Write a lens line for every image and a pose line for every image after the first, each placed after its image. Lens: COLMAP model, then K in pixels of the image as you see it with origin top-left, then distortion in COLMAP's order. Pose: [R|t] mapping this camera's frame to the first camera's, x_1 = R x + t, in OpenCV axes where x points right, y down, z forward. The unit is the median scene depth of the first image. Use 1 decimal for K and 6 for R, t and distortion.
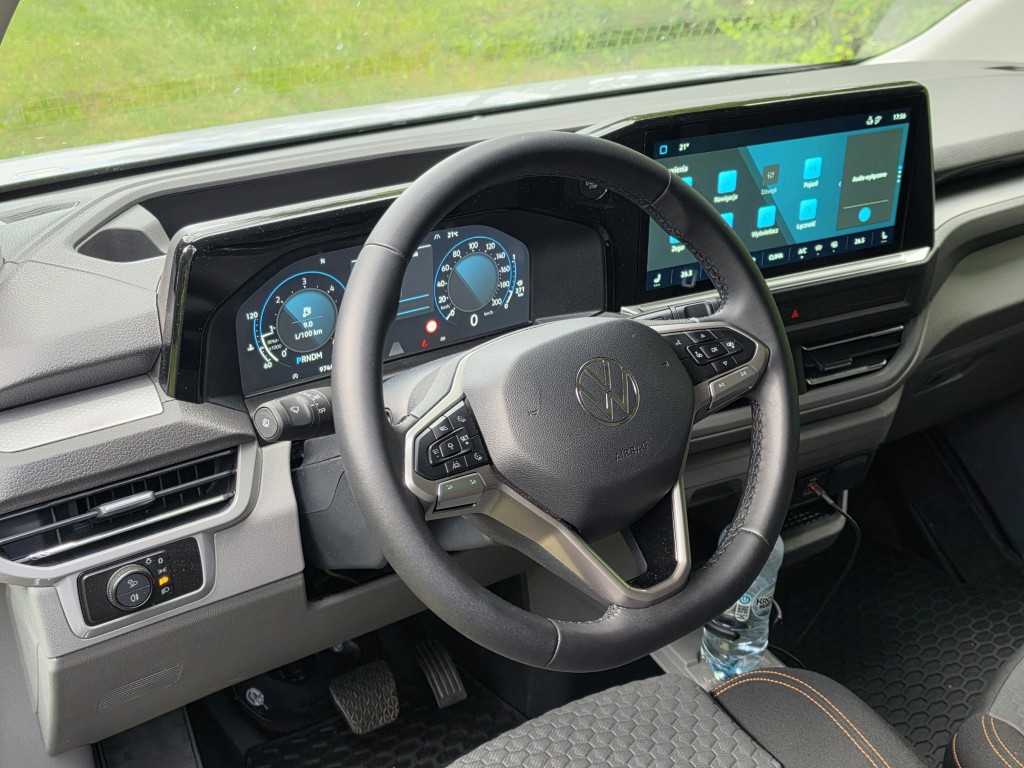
lens RADIAL K [[1178.7, 0, 505.5], [0, 1178.7, 387.3], [0, 0, 1]] dist [0.060885, 0.000000]
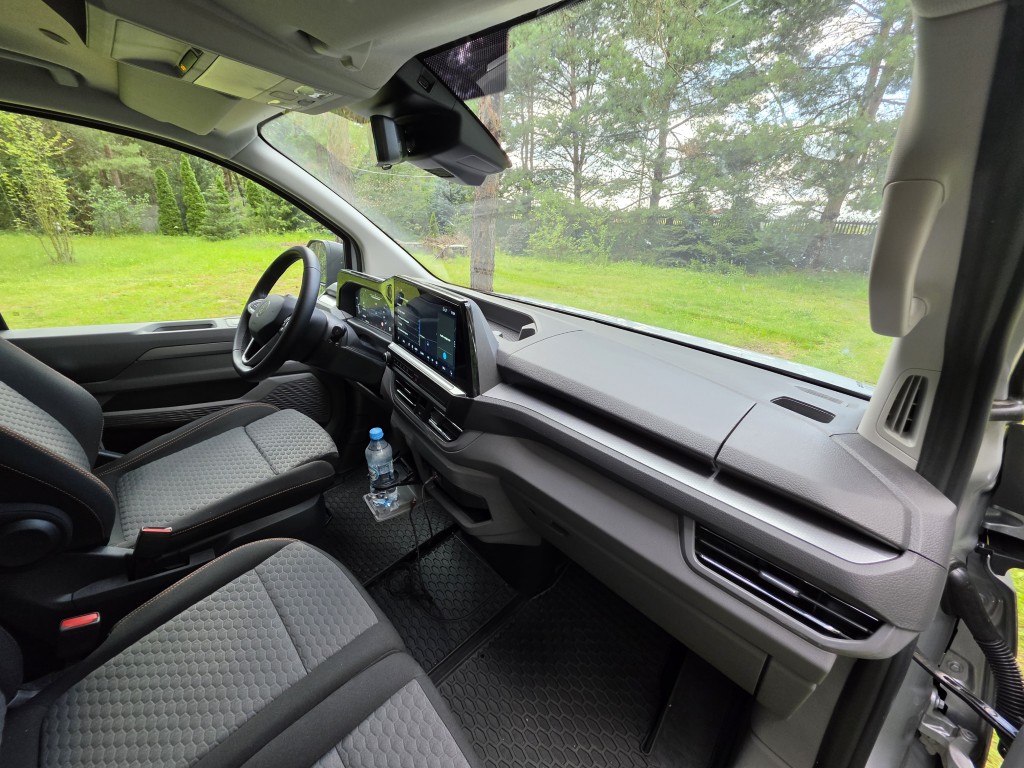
lens RADIAL K [[413.4, 0, 524.6], [0, 413.4, 377.4], [0, 0, 1]] dist [-0.000628, -0.000126]
pose [[0.168798, 0.358562, -0.918118, 1.098337], [-0.490926, 0.838307, 0.237135, -0.388432], [0.854692, 0.410700, 0.317532, 1.004054]]
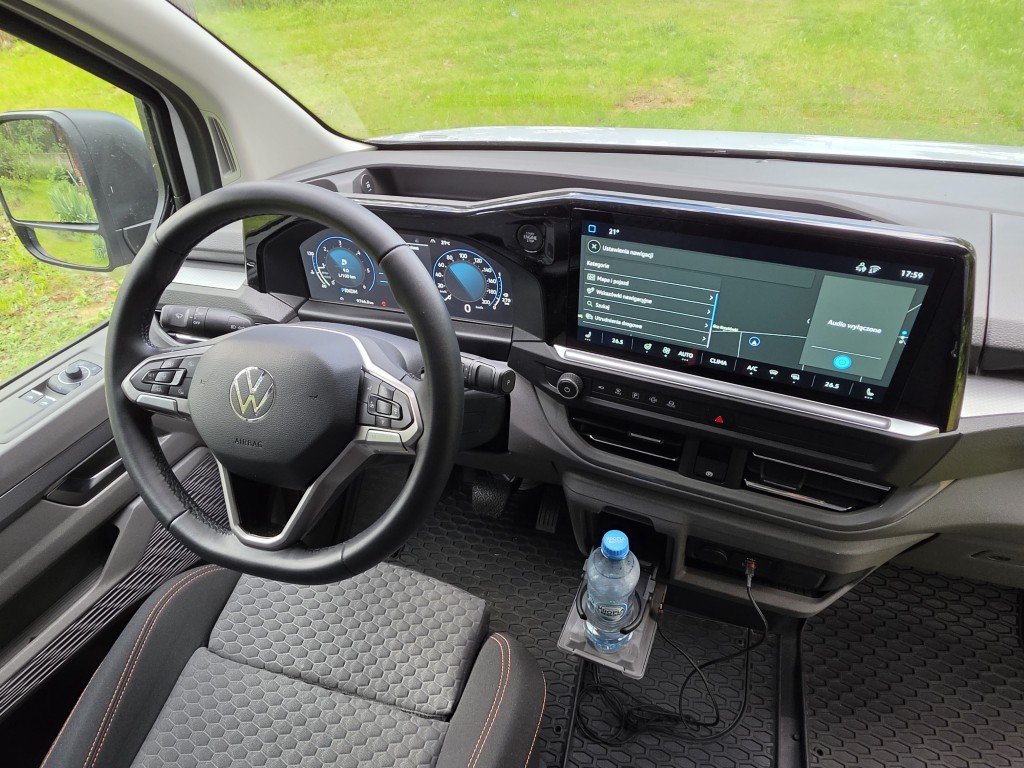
lens RADIAL K [[636.7, 0, 517.4], [0, 636.7, 387.8], [0, 0, 1]] dist [-0.013539, 0.006113]
pose [[0.620378, 0.455229, -0.638669, 0.520942], [-0.304924, 0.890245, 0.338355, -0.241320], [0.722601, -0.015163, 0.691099, 0.525961]]
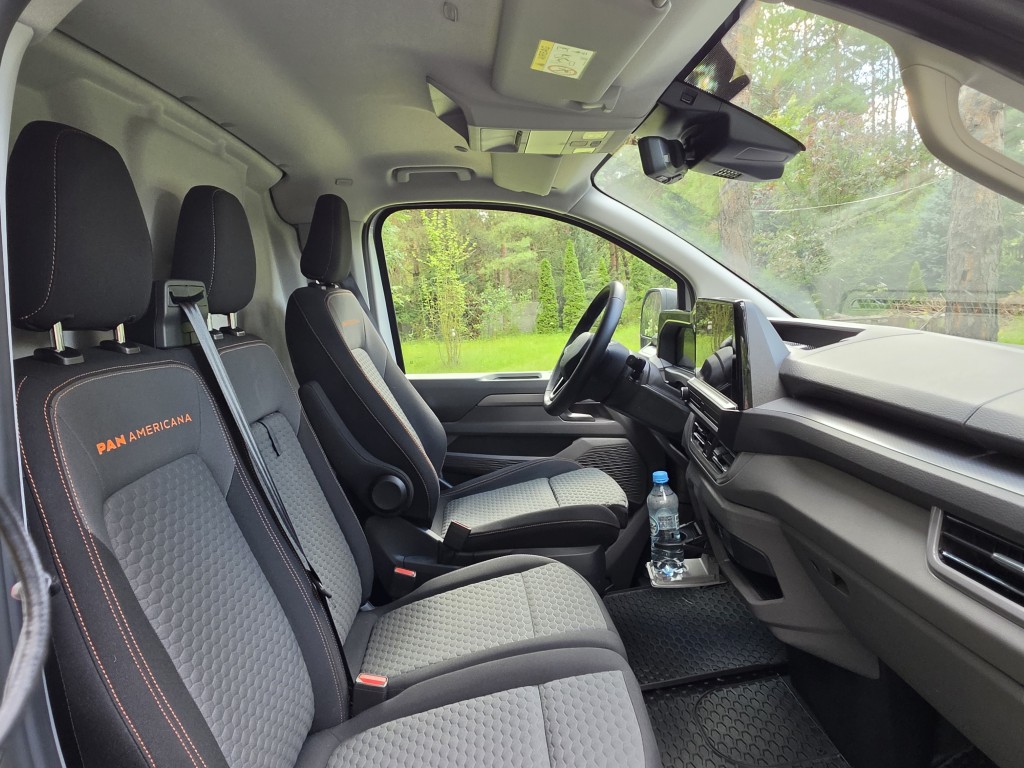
lens RADIAL K [[692.9, 0, 470.9], [0, 692.9, 386.1], [0, 0, 1]] dist [-0.008412, -0.003780]
pose [[-0.577192, 0.137790, -0.804899, 1.486011], [-0.302113, 0.879695, 0.367239, -0.428012], [0.758668, 0.455138, -0.466125, 1.330734]]
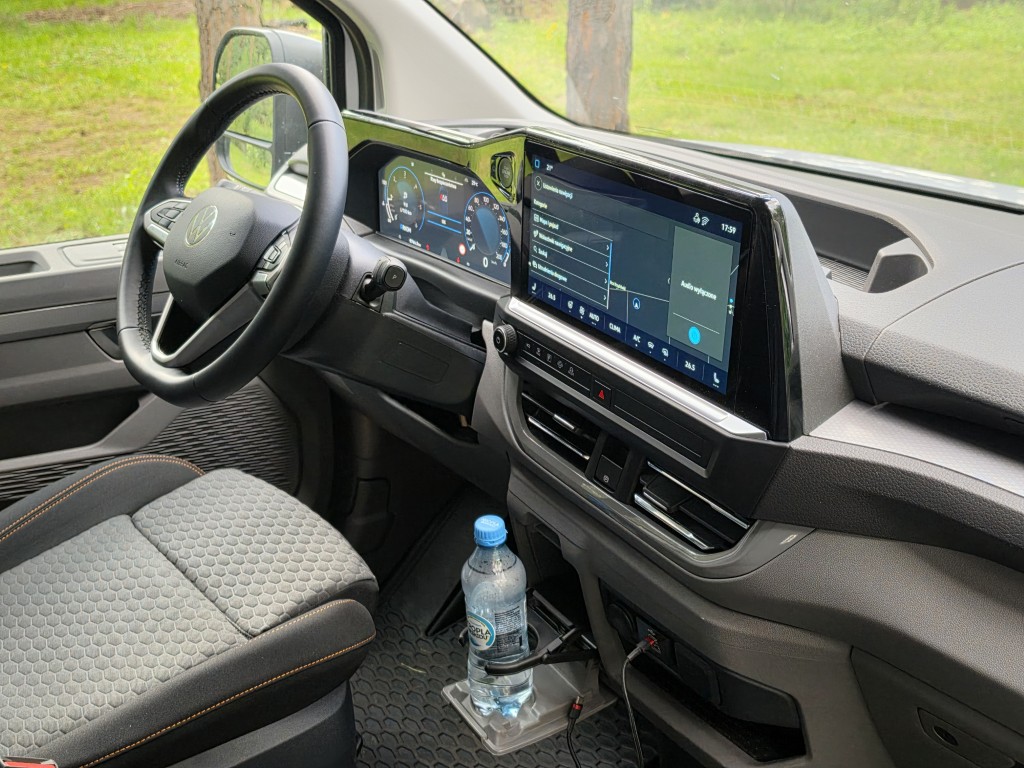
lens RADIAL K [[1174.3, 0, 525.6], [0, 1174.3, 381.8], [0, 0, 1]] dist [0.082095, 0.000000]
pose [[0.058833, 0.372870, -0.926016, 1.157921], [-0.435904, 0.844110, 0.312195, -0.352150], [0.898068, 0.385287, 0.212197, 0.819598]]
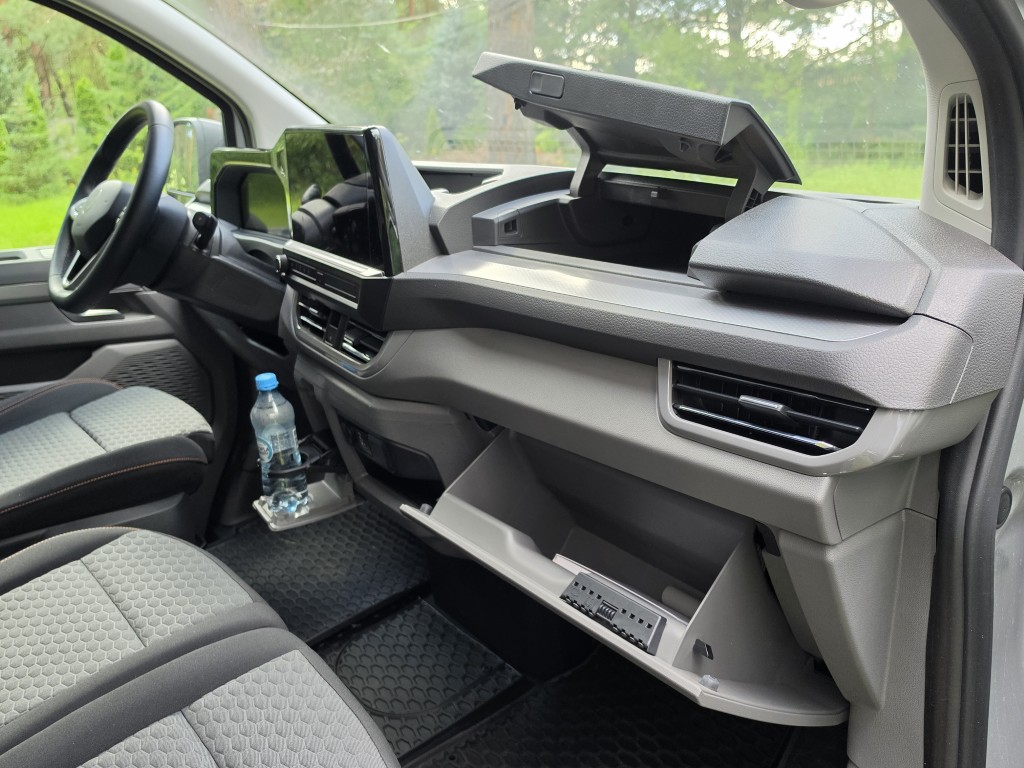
lens RADIAL K [[907.9, 0, 512.1], [0, 907.9, 380.2], [0, 0, 1]] dist [0.068669, -0.106563]
pose [[0.041953, 0.275973, -0.960249, 1.456327], [-0.403077, 0.884087, 0.236474, -0.333902], [0.914204, 0.377133, 0.148329, 1.189870]]
